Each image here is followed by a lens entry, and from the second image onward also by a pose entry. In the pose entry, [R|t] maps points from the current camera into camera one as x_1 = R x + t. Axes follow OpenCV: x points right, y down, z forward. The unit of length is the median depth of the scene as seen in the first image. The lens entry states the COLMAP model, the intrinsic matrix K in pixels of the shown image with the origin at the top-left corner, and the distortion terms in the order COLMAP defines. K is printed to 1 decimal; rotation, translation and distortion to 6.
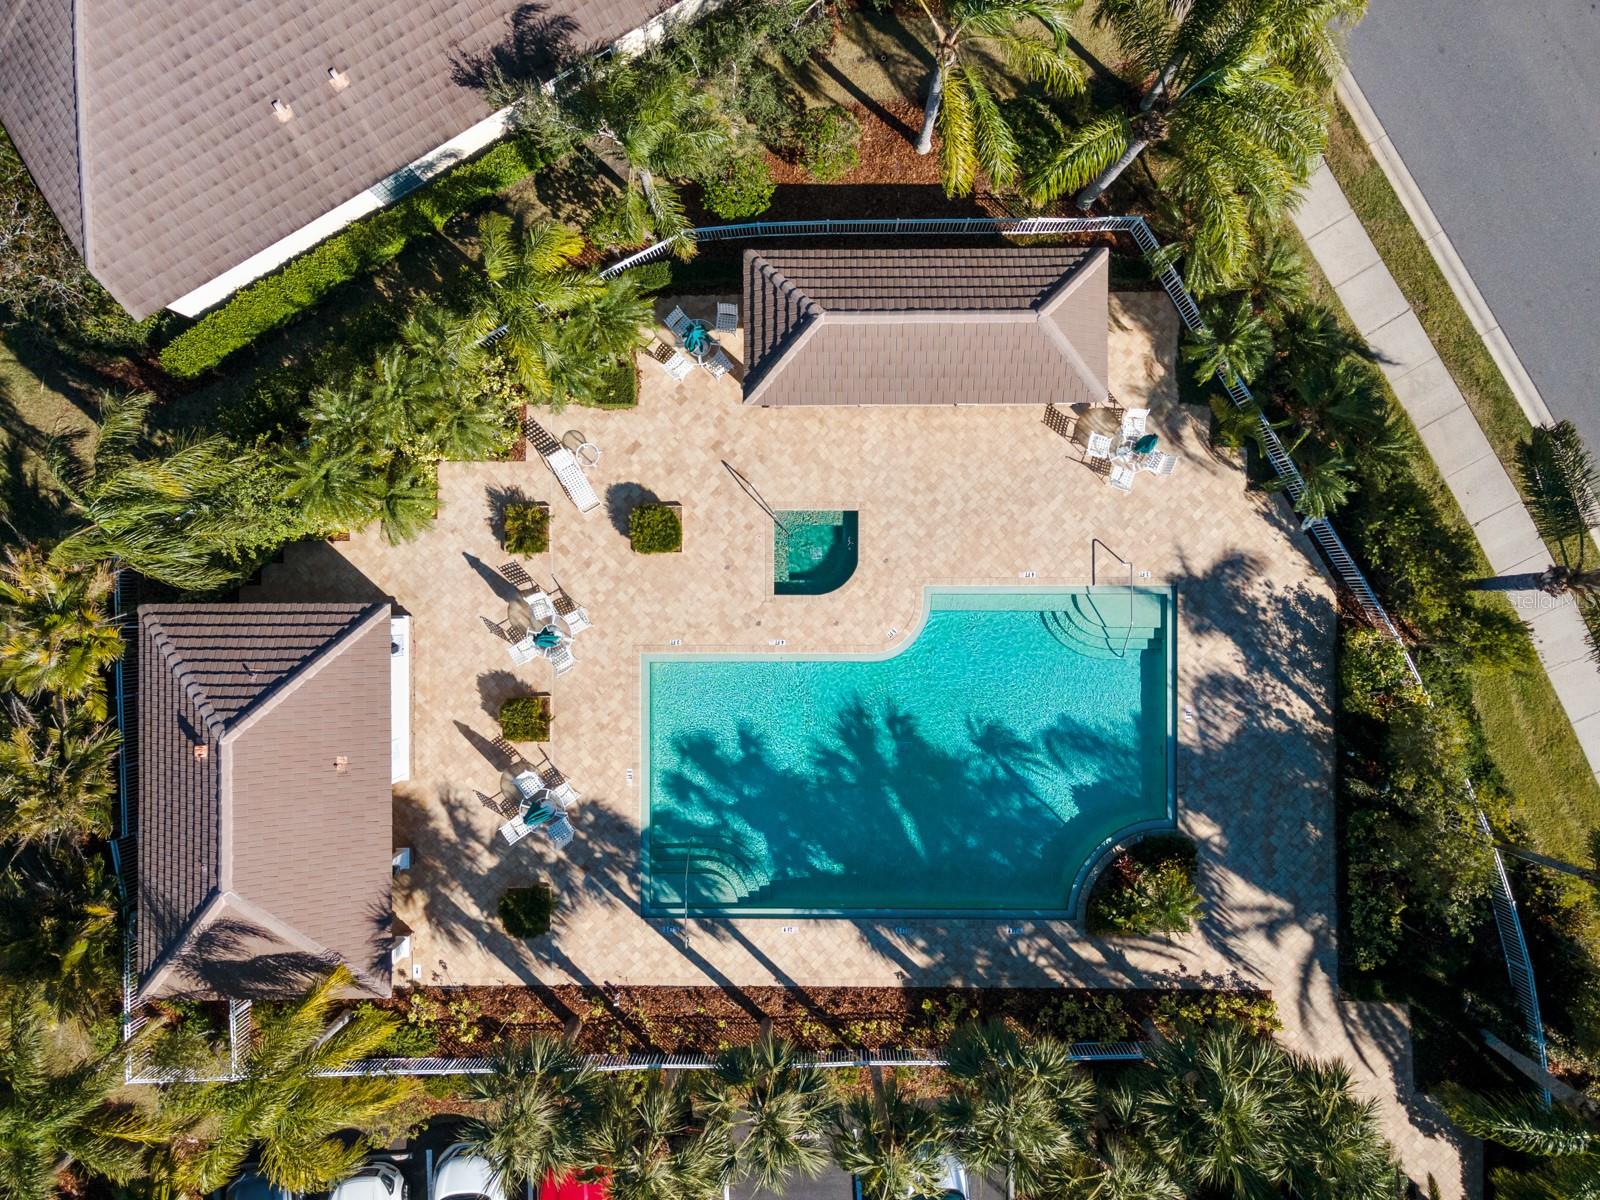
lens RADIAL K [[1187.5, 0, 800.0], [0, 1187.5, 600.0], [0, 0, 1]] dist [0.020850, 0.045285]
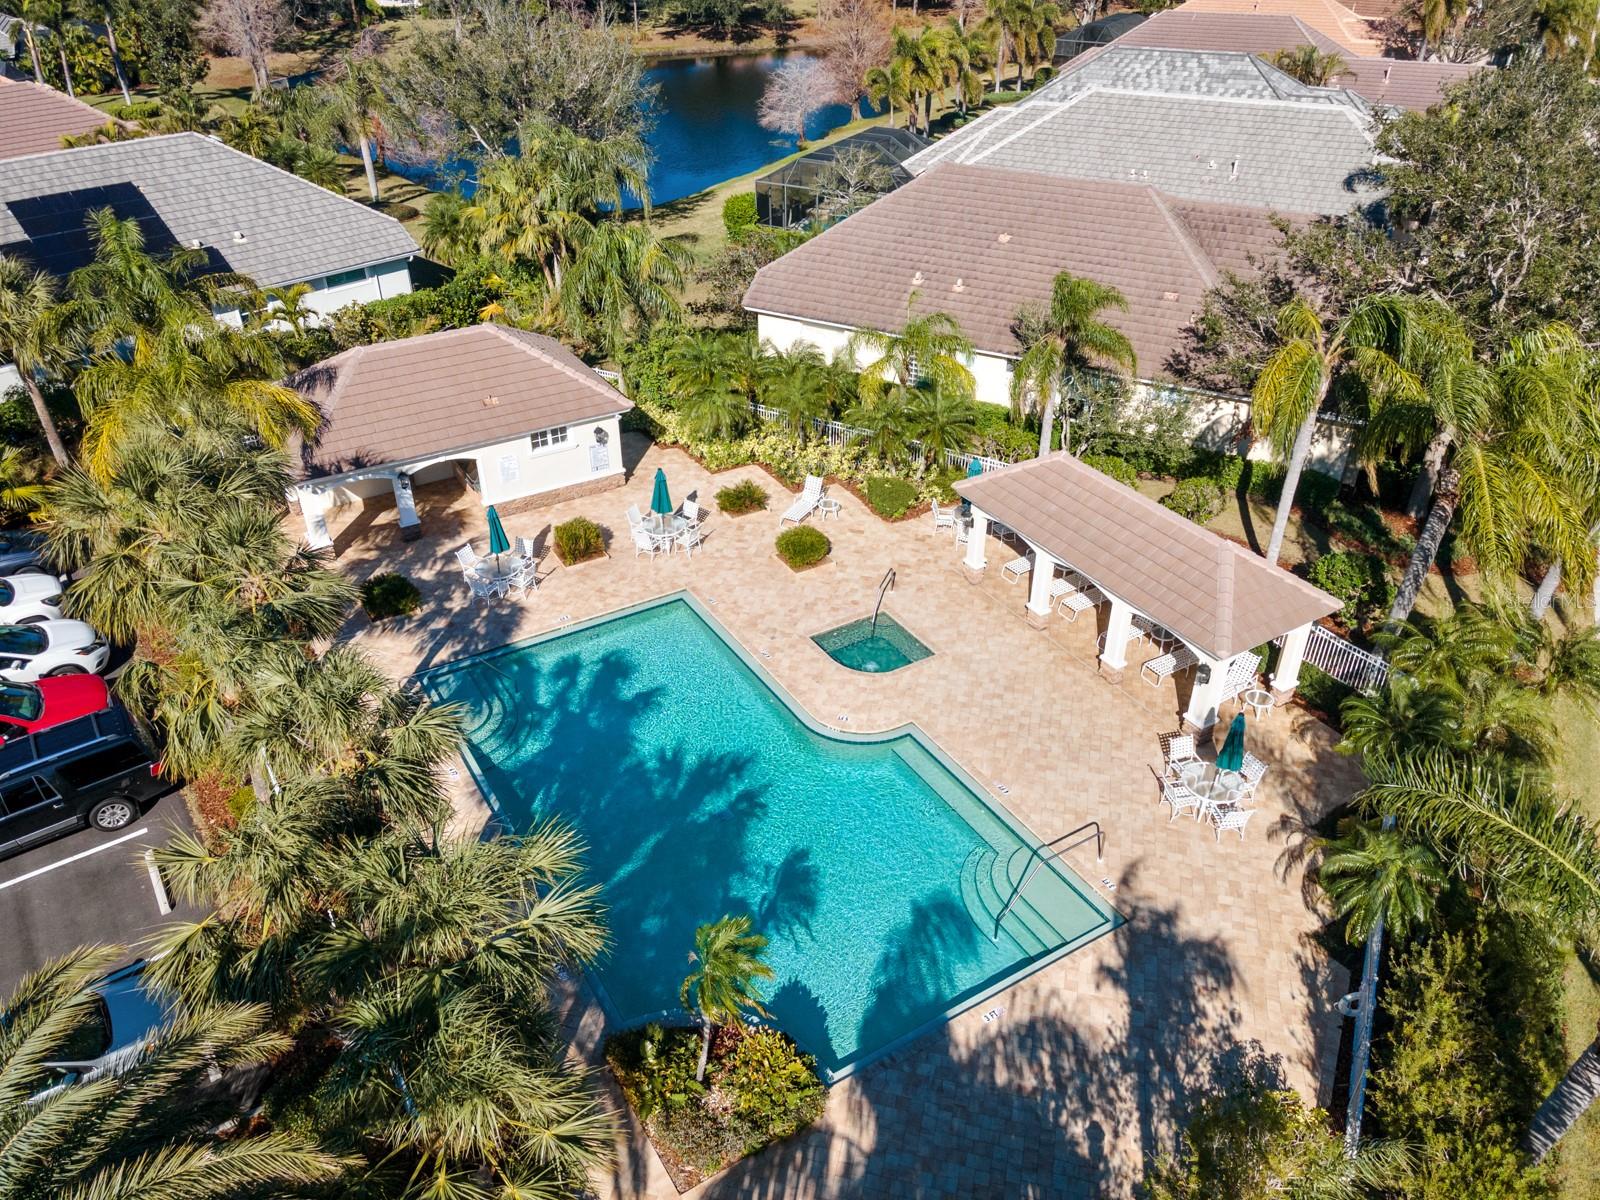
lens RADIAL K [[1187.5, 0, 800.0], [0, 1187.5, 600.0], [0, 0, 1]] dist [0.020850, 0.045285]
pose [[0.521290, 0.463309, -0.716660, 0.621471], [-0.853141, 0.263057, -0.450502, 0.407040], [-0.020200, 0.846254, 0.532397, 0.483498]]
